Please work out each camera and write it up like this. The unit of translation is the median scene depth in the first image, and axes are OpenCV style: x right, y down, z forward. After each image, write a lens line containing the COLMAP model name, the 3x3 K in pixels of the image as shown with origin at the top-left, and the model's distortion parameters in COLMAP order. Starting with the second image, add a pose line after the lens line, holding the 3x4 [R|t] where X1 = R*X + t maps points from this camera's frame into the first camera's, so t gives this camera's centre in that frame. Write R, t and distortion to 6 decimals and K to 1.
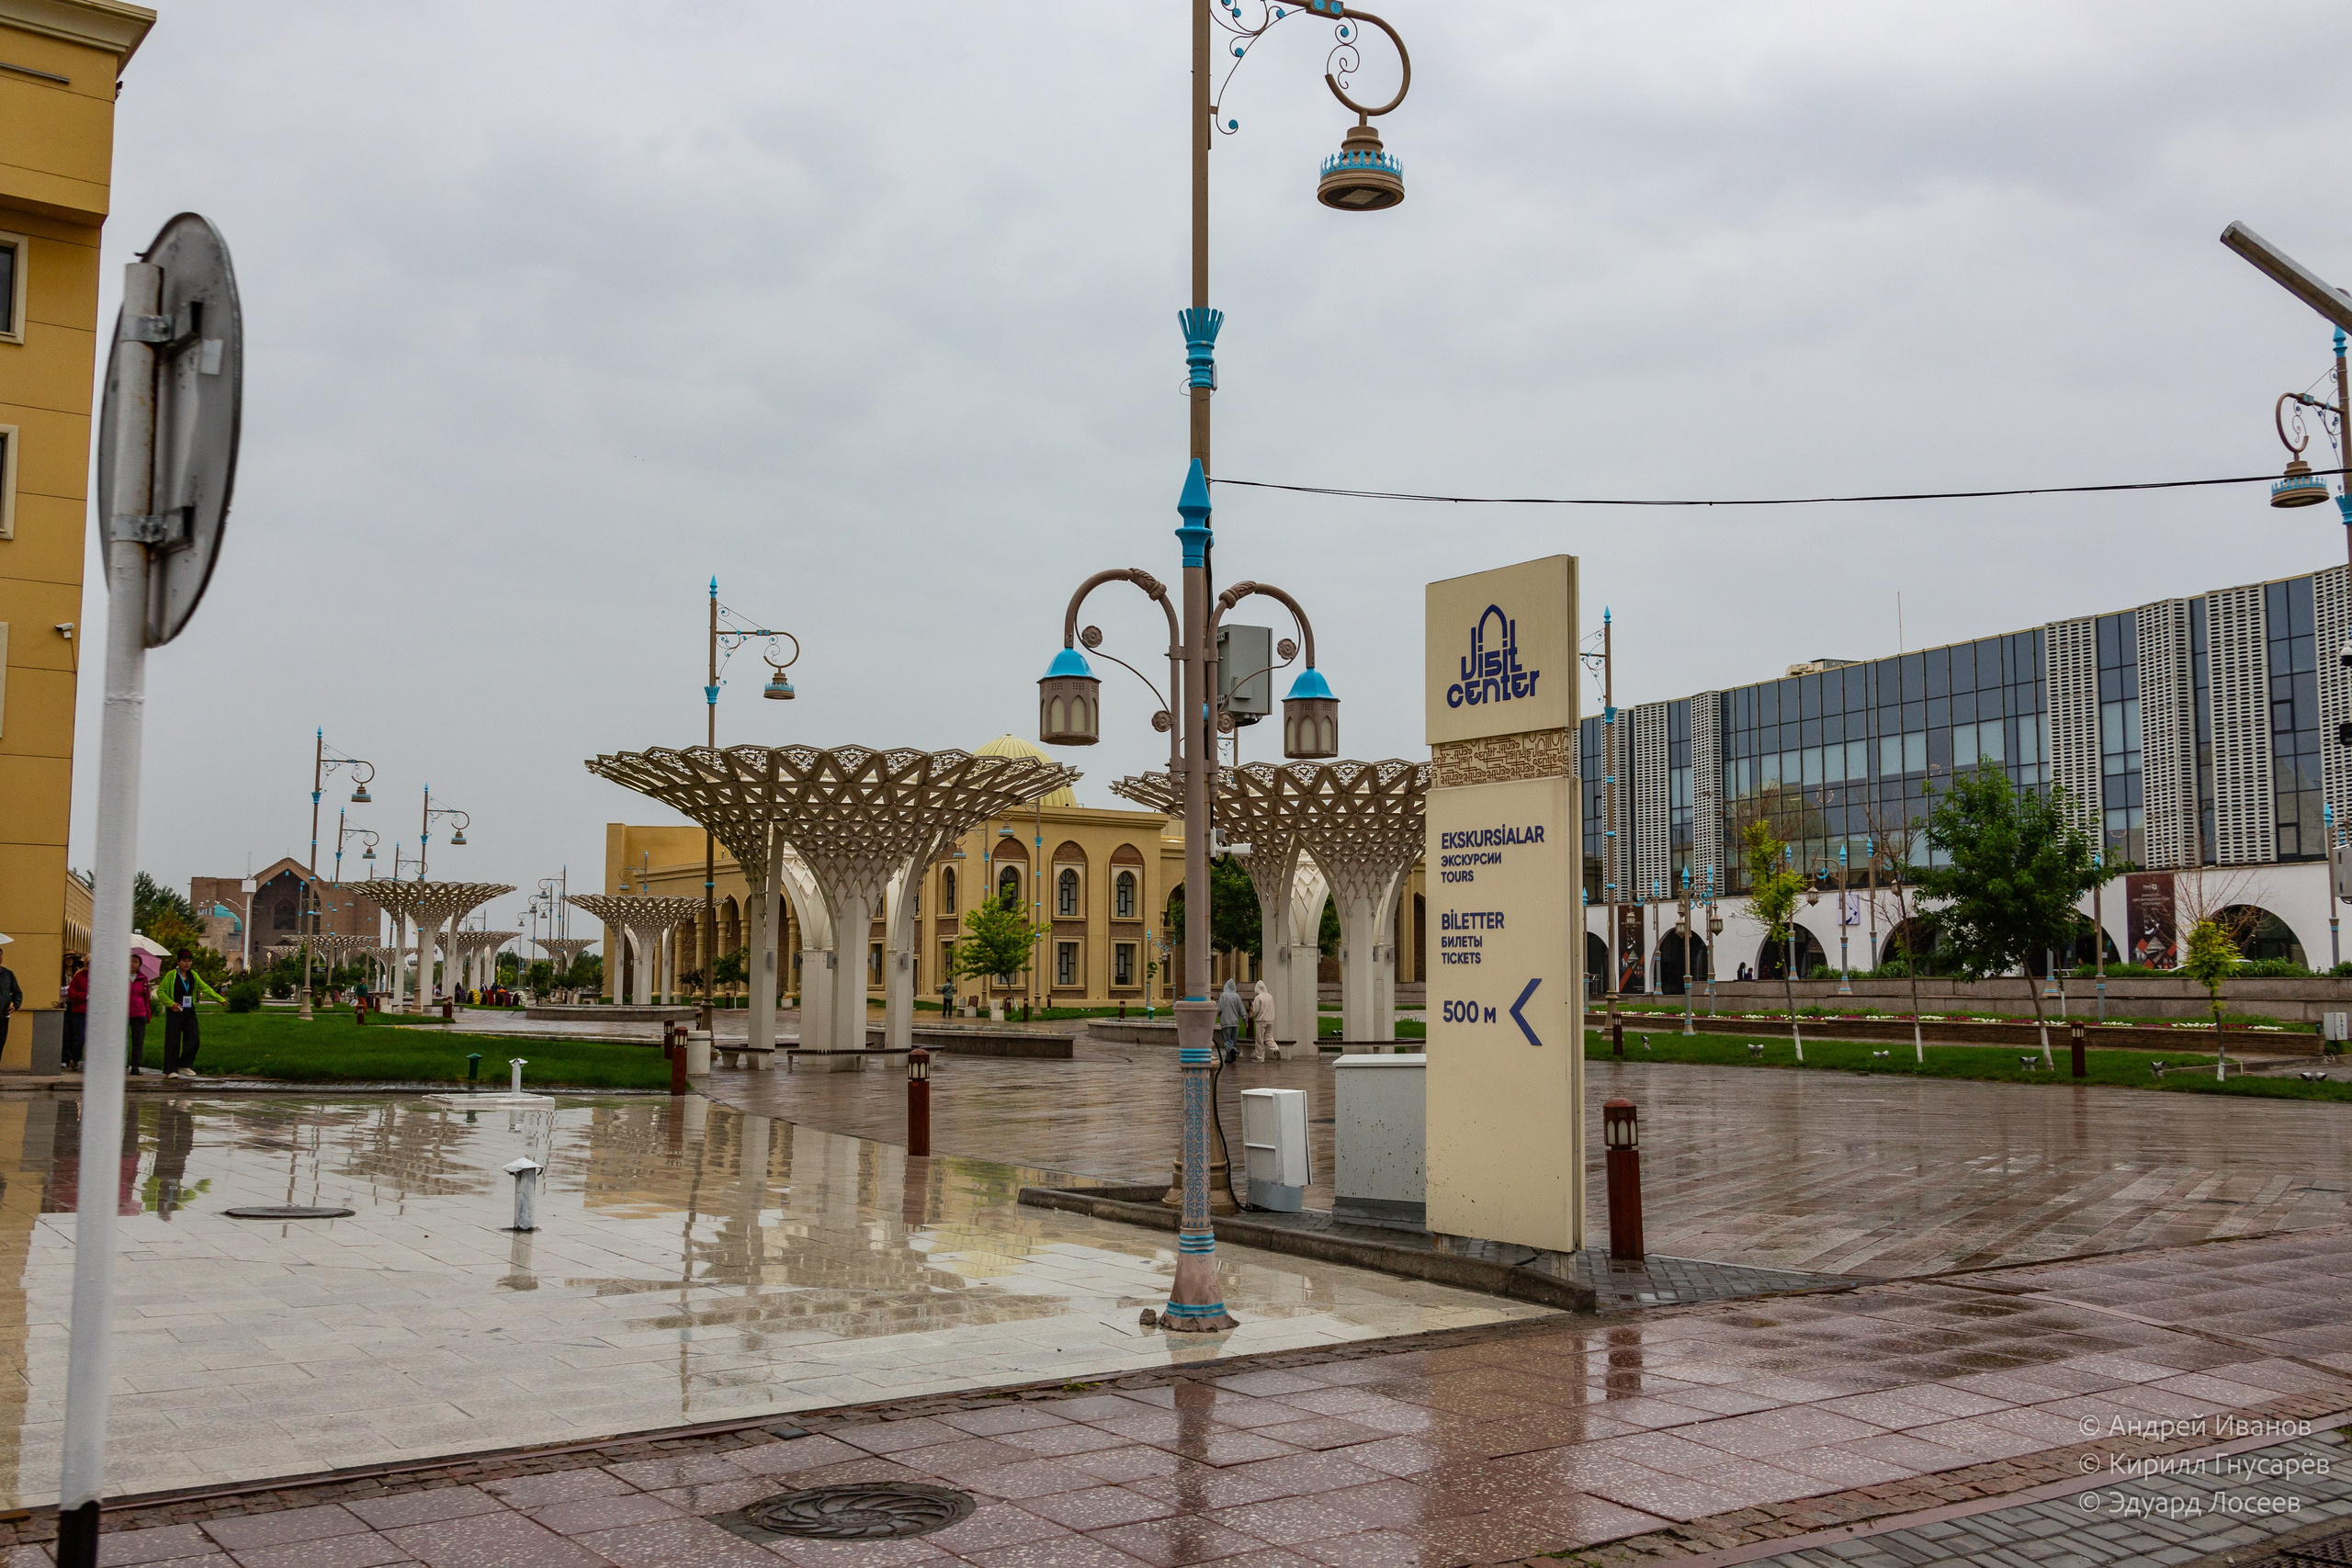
lens RADIAL K [[2129.3, 0, 1177.8], [0, 2129.3, 777.0], [0, 0, 1]] dist [0.006209, 0.012592]
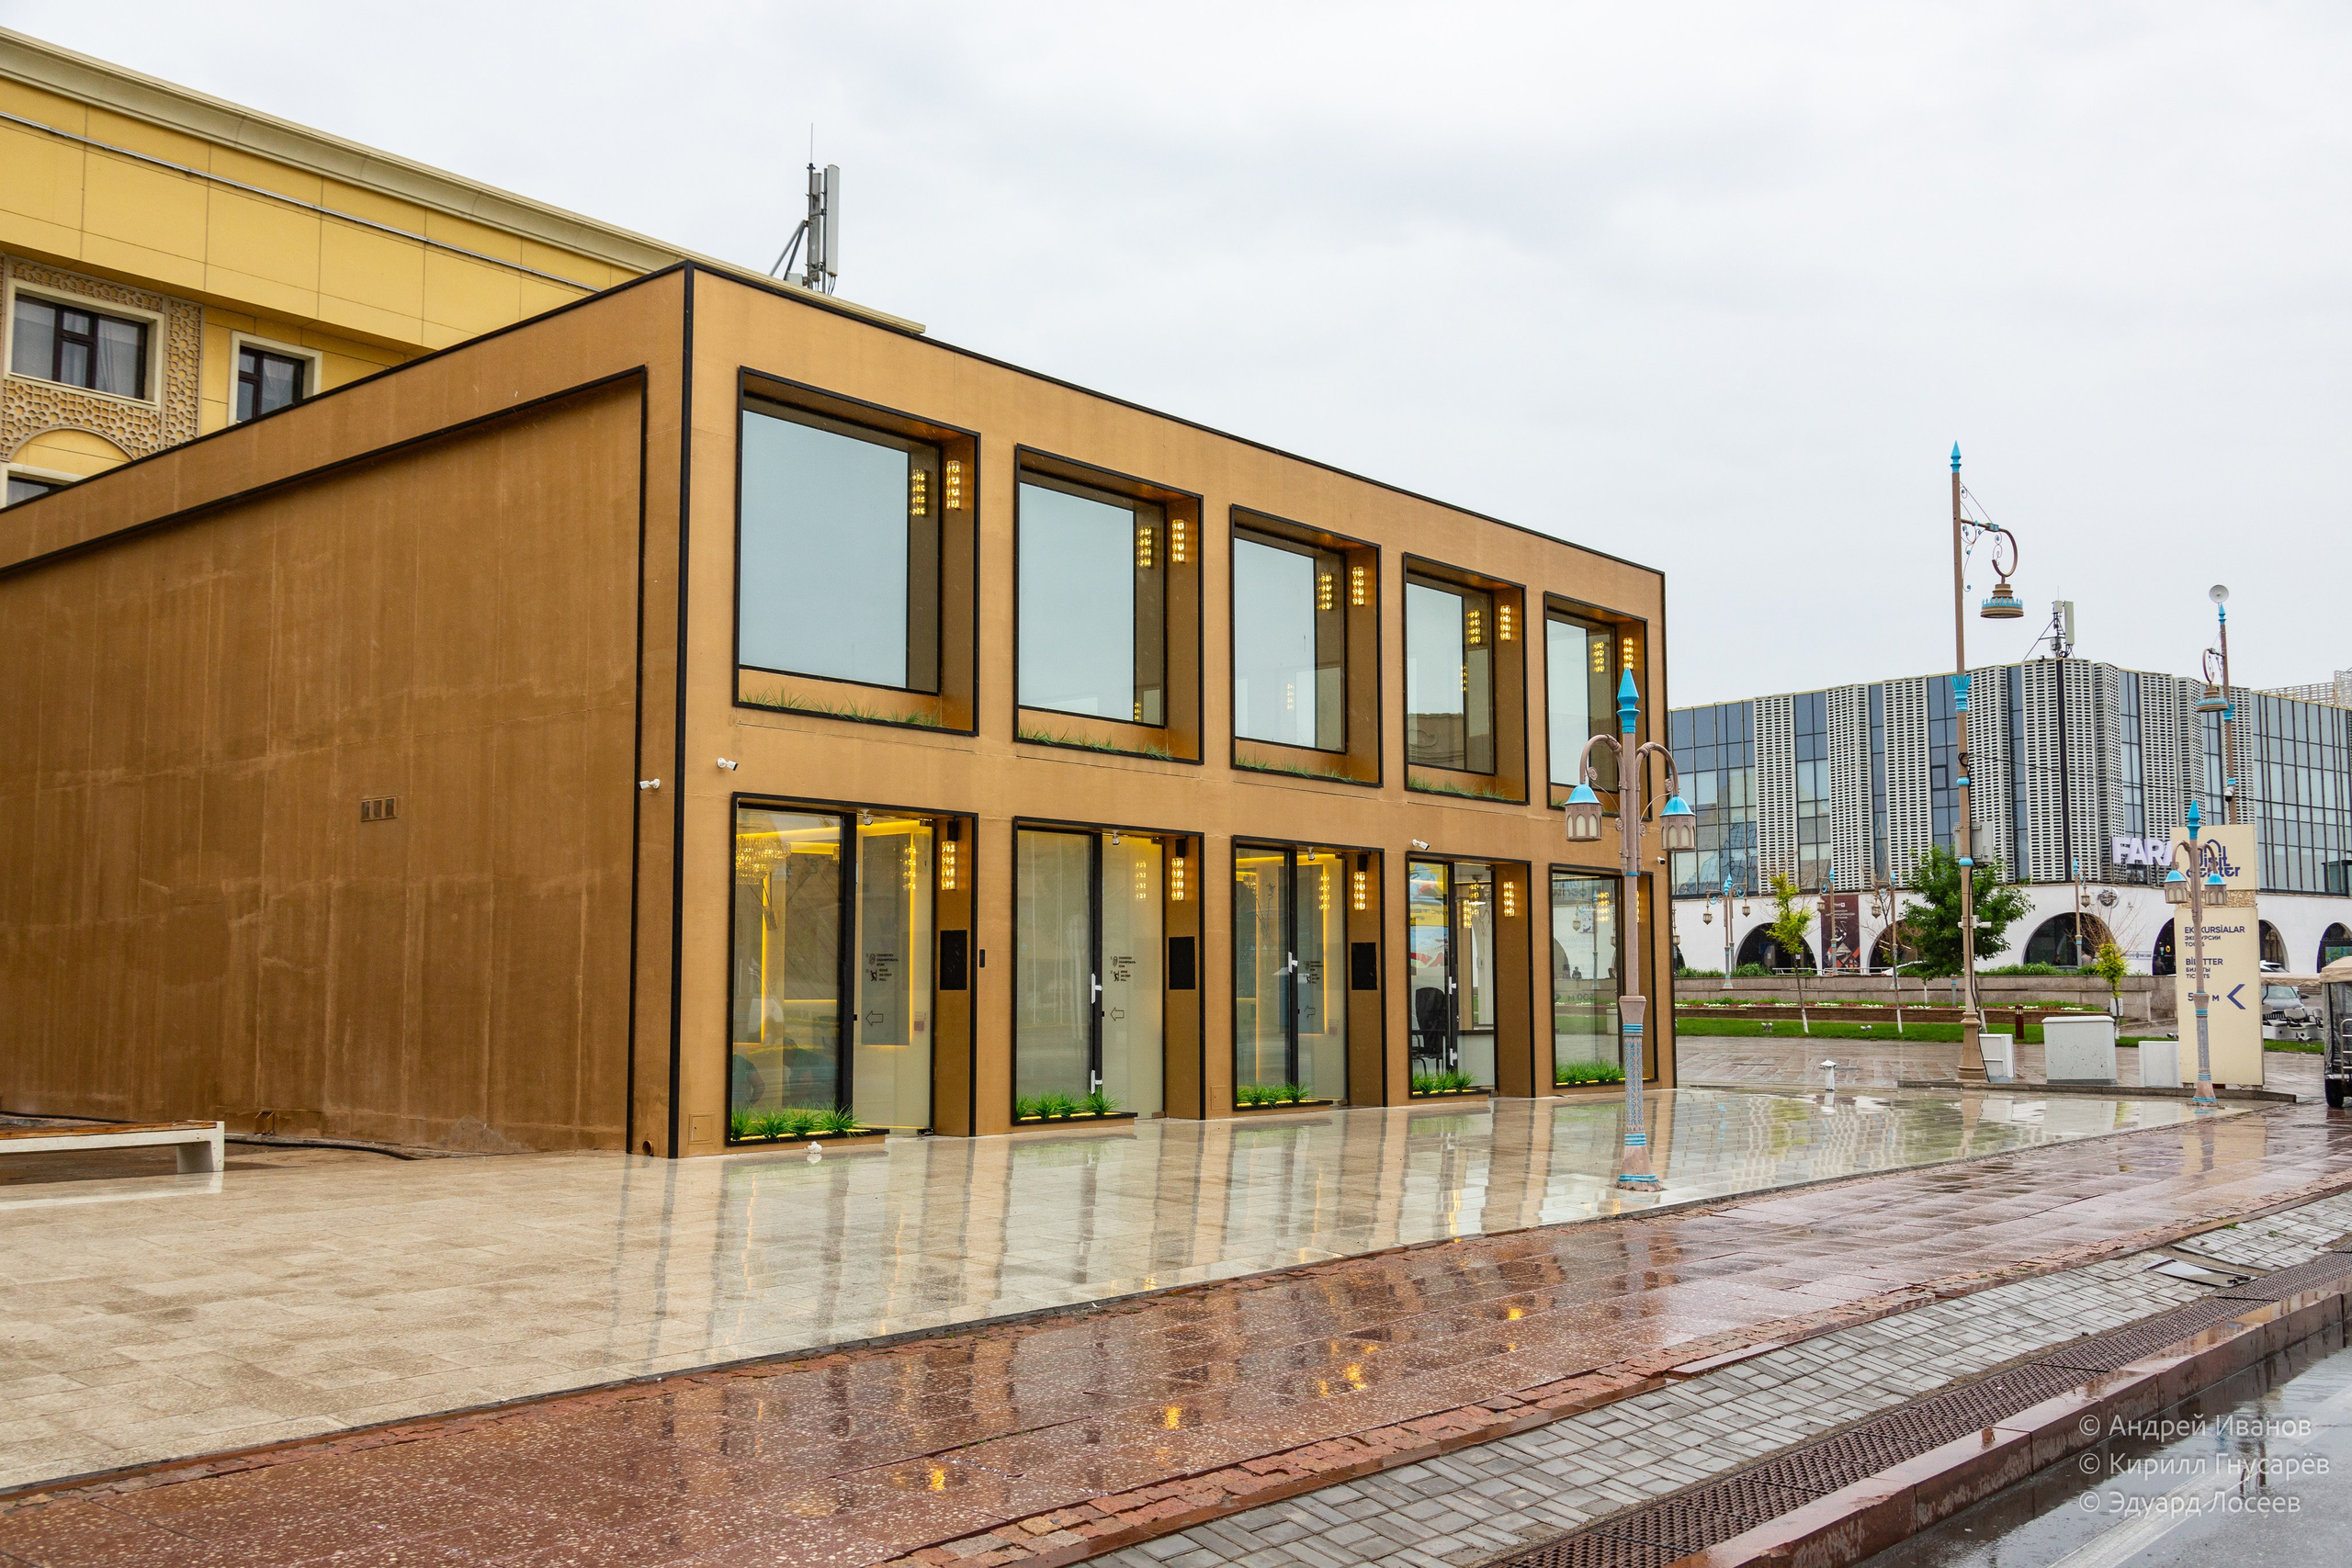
lens RADIAL K [[2129.3, 0, 1174.2], [0, 2129.3, 791.3], [0, 0, 1]] dist [0.006209, 0.012592]
pose [[0.973264, 0.014737, 0.229218, -0.240762], [-0.016627, 0.999842, 0.006316, -0.019351], [-0.229088, -0.009959, 0.973355, -0.177036]]
